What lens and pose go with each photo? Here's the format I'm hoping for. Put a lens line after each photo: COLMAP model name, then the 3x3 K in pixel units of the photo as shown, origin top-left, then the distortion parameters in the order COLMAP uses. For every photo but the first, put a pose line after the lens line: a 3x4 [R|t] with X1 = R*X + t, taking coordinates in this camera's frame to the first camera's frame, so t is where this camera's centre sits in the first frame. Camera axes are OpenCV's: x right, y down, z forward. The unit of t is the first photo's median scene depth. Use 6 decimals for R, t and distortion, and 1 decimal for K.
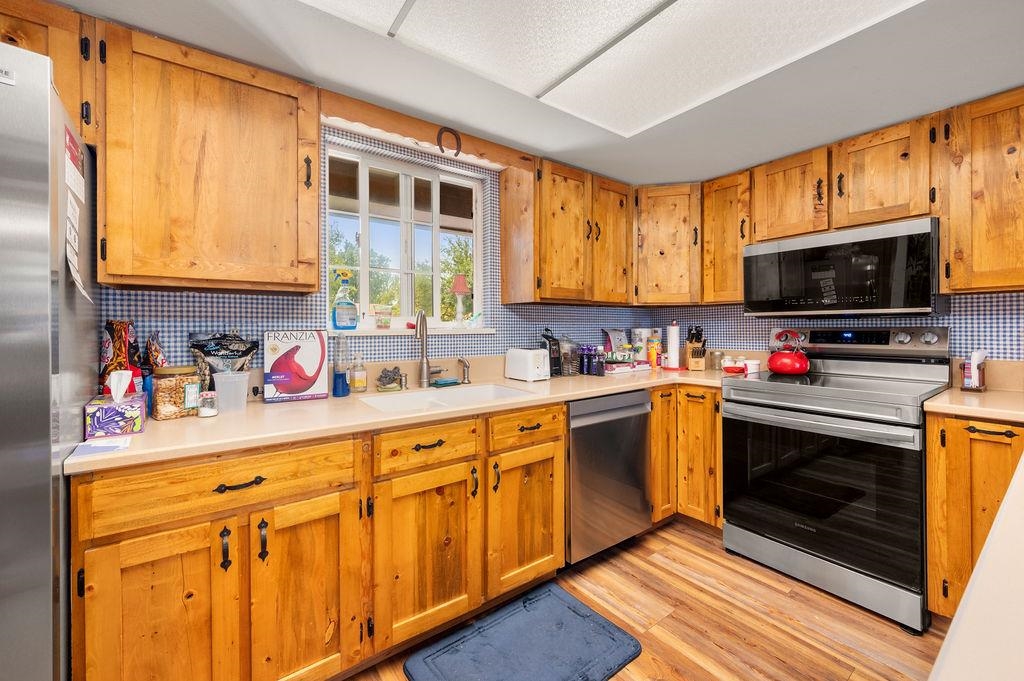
lens RADIAL K [[406.2, 0, 501.5], [0, 406.2, 326.2], [0, 0, 1]] dist [-0.007288, 0.001244]
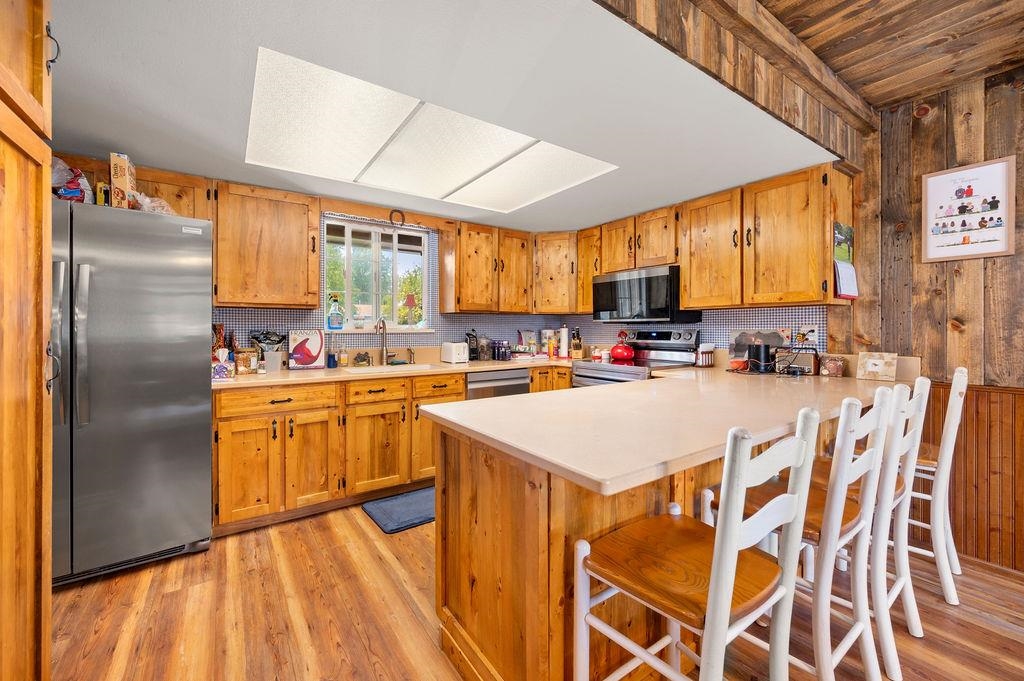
lens RADIAL K [[406.2, 0, 498.0], [0, 406.2, 327.8], [0, 0, 1]] dist [-0.007288, 0.001244]
pose [[0.999743, 0.004736, -0.022161, 0.319774], [-0.004728, 0.999989, 0.000401, -0.001652], [0.022163, -0.000296, 0.999754, -0.653470]]
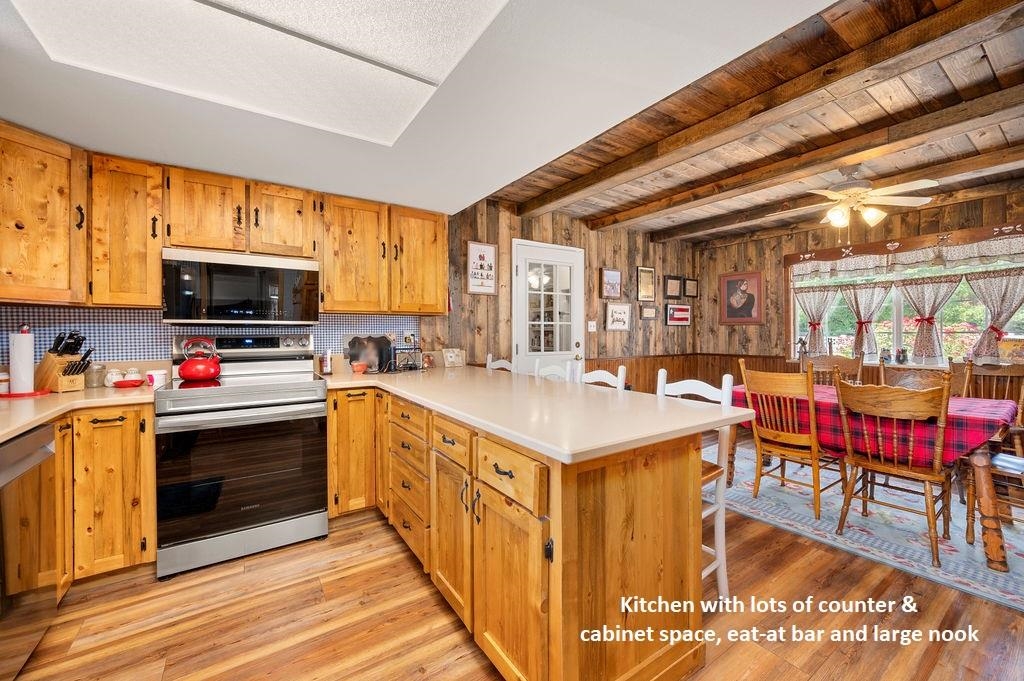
lens RADIAL K [[406.2, 0, 518.2], [0, 406.2, 336.6], [0, 0, 1]] dist [-0.007288, 0.001244]
pose [[0.012397, -0.003572, 0.999917, -0.375943], [0.000932, 0.999993, 0.003561, 0.005500], [-0.999923, 0.000887, 0.012400, 0.205268]]
